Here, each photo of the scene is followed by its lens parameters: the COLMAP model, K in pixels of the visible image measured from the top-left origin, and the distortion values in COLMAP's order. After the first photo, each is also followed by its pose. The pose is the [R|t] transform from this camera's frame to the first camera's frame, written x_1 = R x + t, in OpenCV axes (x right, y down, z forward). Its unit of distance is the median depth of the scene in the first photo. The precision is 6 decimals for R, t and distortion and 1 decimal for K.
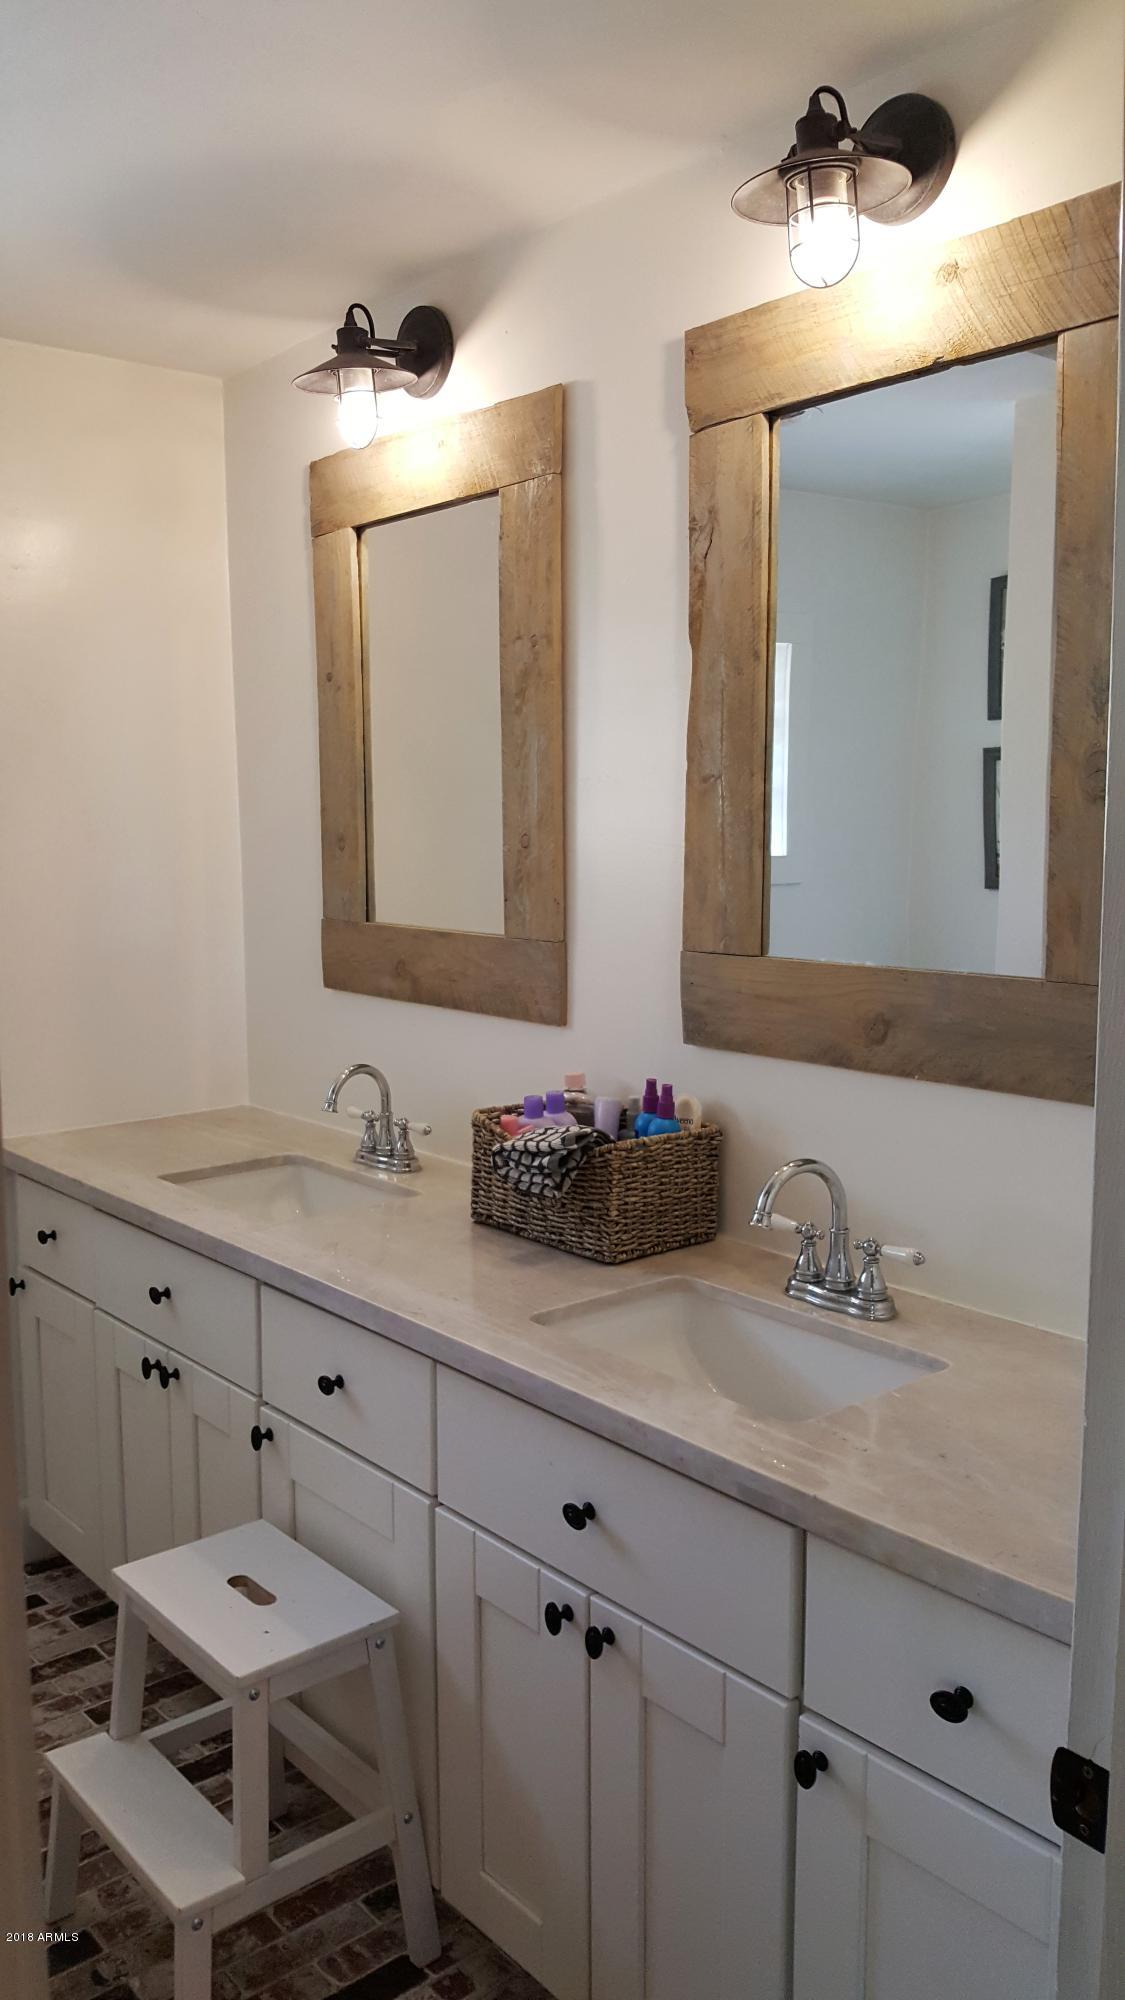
lens RADIAL K [[1572.8, 0, 561.2], [0, 1572.8, 1038.5], [0, 0, 1]] dist [0.162768, -0.364951]
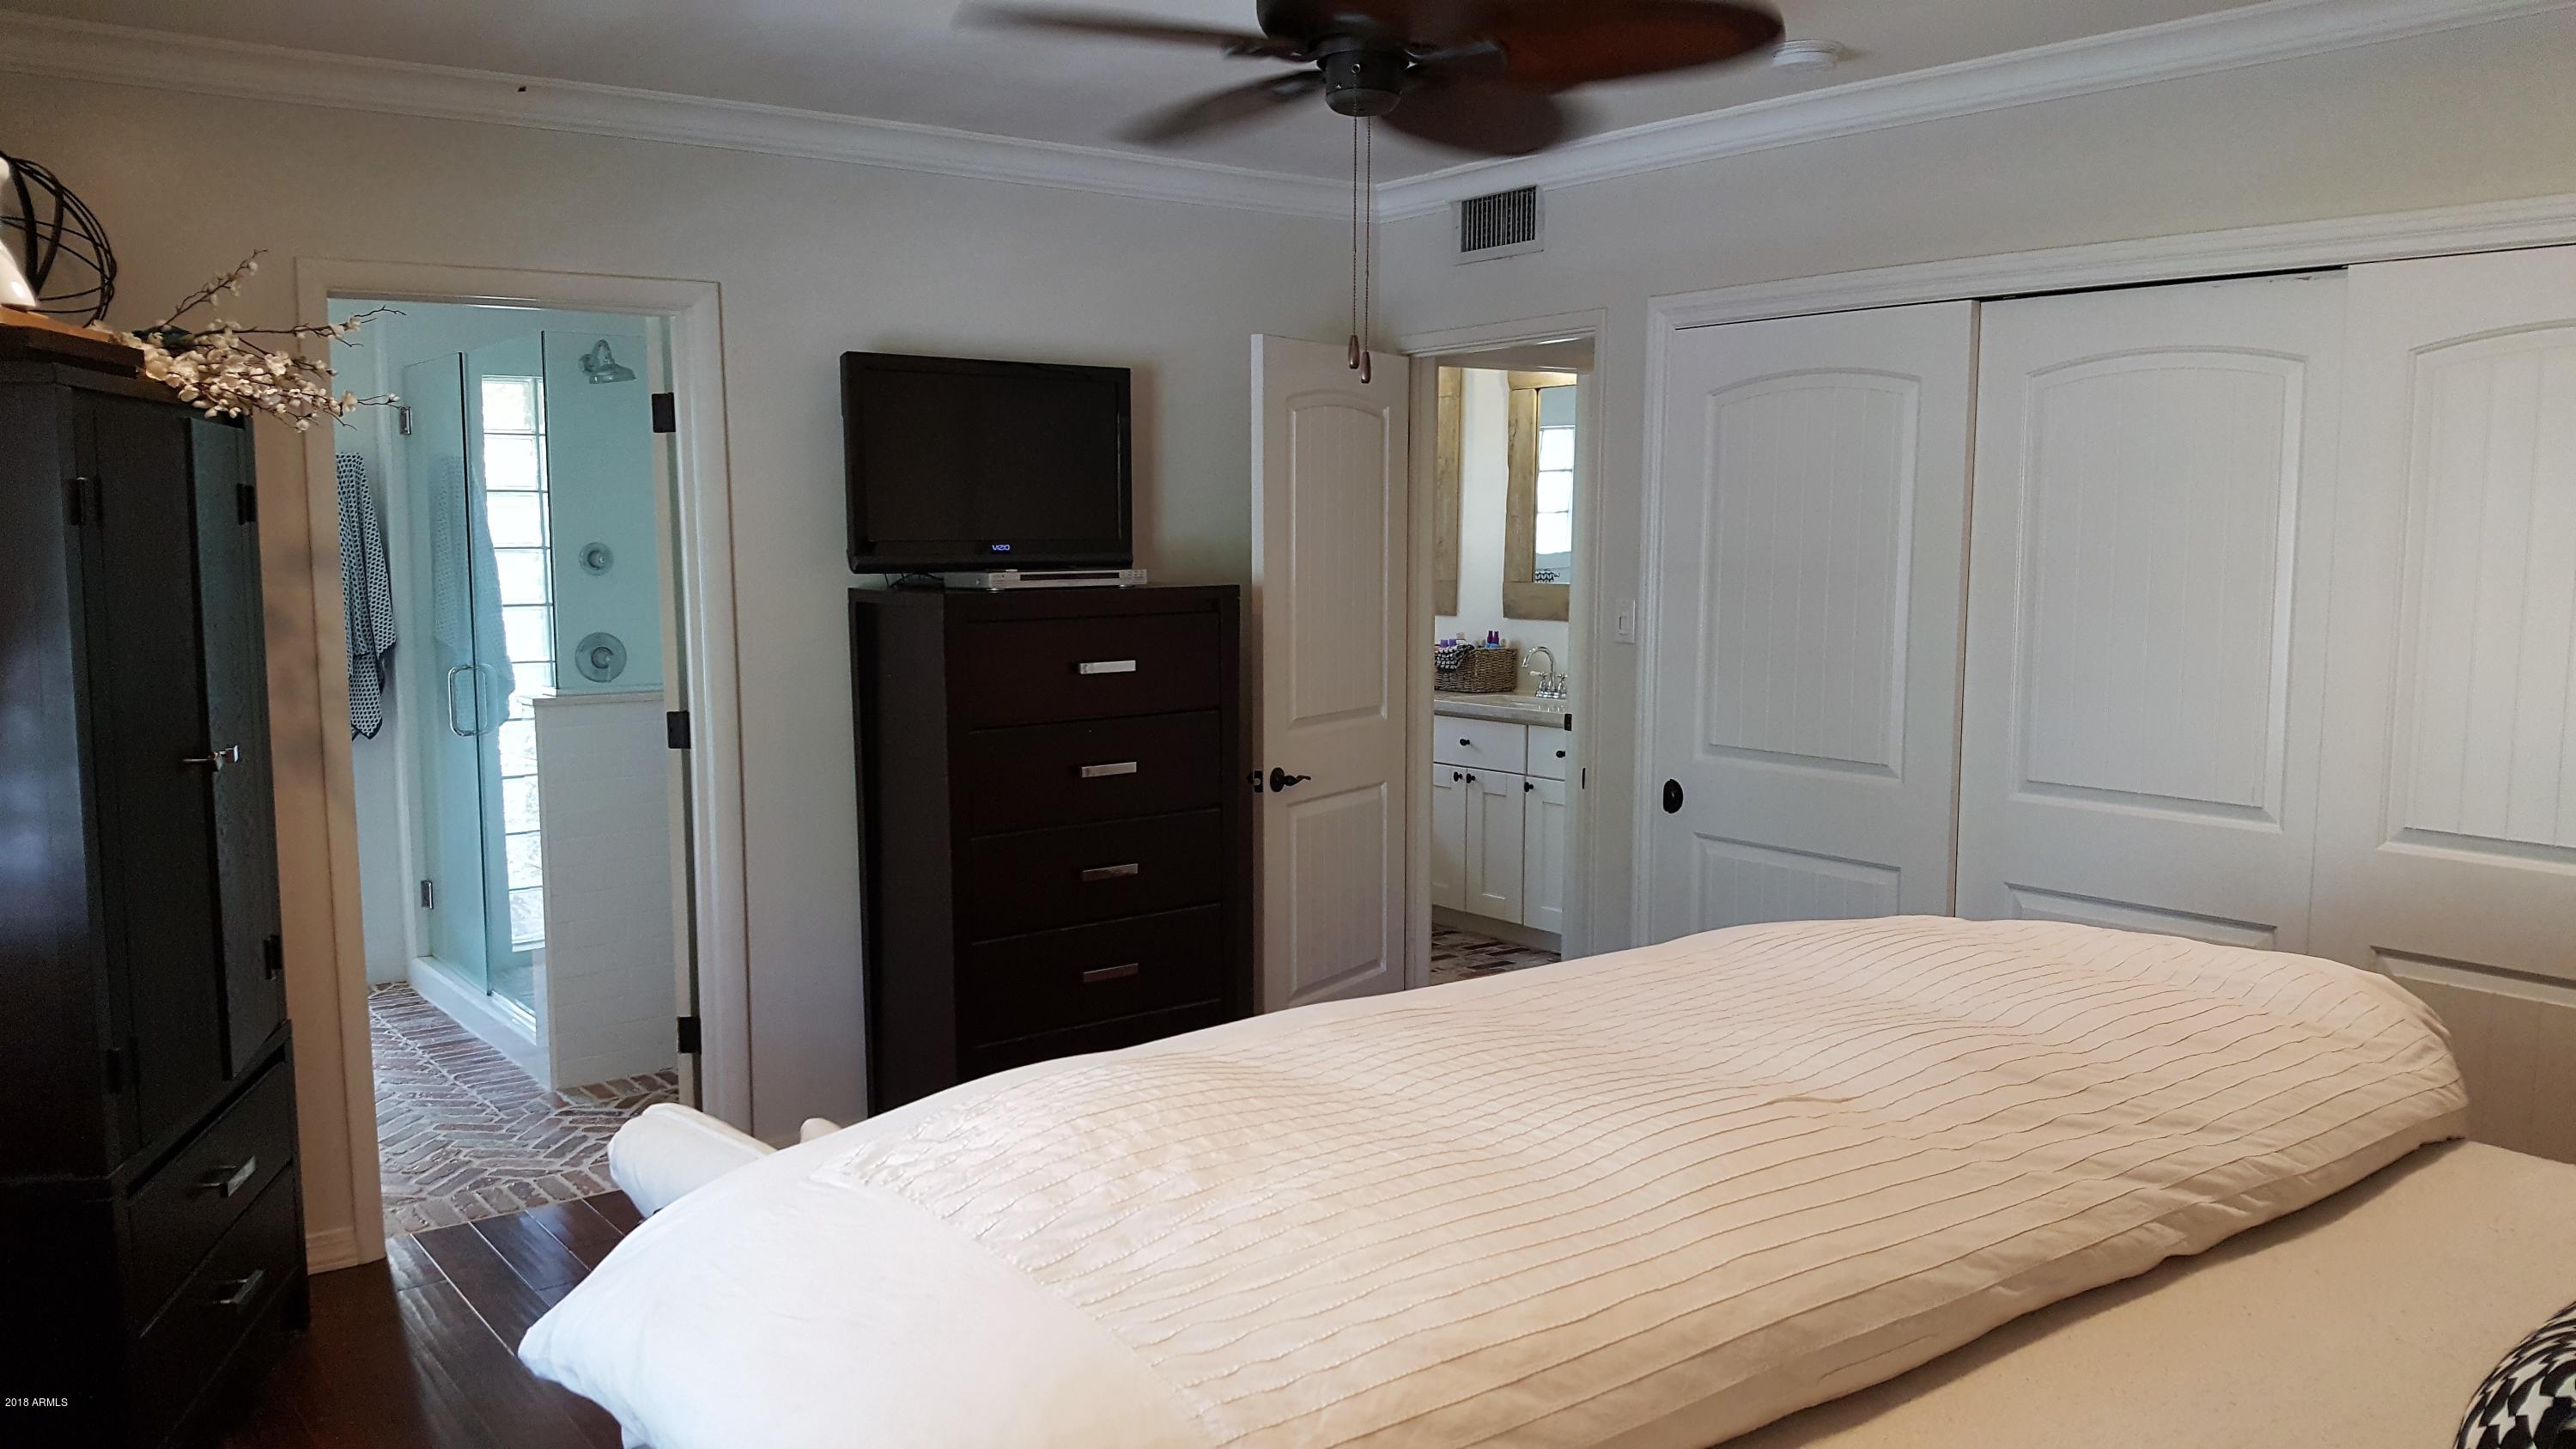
lens RADIAL K [[2026.1, 0, 1274.9], [0, 2026.1, 789.7], [0, 0, 1]] dist [0.162768, -0.364951]
pose [[0.998277, 0.016419, -0.056336, -0.109701], [-0.016638, 0.999856, -0.003418, 0.316645], [0.056272, 0.004350, 0.998406, -2.469715]]
